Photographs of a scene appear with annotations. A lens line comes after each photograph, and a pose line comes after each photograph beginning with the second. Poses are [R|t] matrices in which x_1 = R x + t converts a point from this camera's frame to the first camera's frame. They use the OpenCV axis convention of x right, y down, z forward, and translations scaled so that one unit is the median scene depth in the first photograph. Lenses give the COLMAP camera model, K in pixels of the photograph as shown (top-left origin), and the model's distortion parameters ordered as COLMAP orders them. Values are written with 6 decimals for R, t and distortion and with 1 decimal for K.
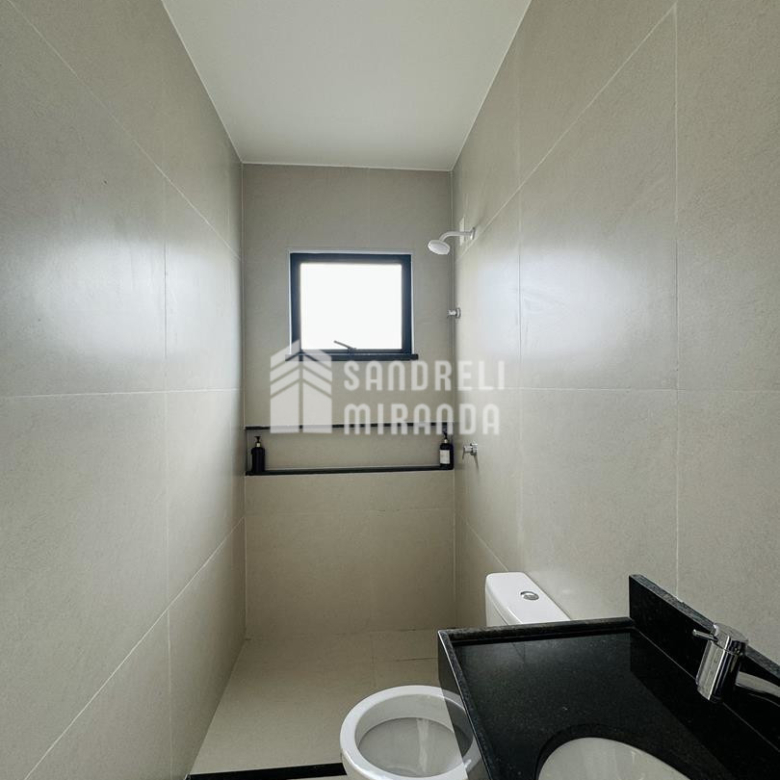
lens RADIAL K [[415.6, 0, 390.2], [0, 415.6, 387.7], [0, 0, 1]] dist [-0.005382, 0.001965]
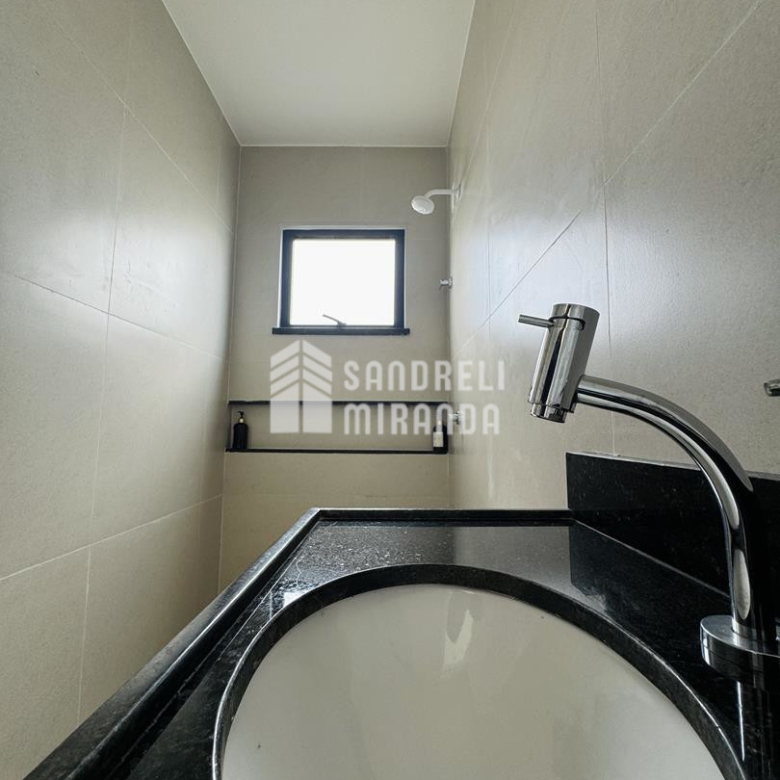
lens RADIAL K [[415.6, 0, 389.9], [0, 415.6, 389.4], [0, 0, 1]] dist [-0.005382, 0.001965]
pose [[0.994421, 0.007975, -0.105181, 0.123143], [-0.018974, 0.994398, -0.103988, 0.157473], [0.103762, 0.105404, 0.989001, 0.078109]]
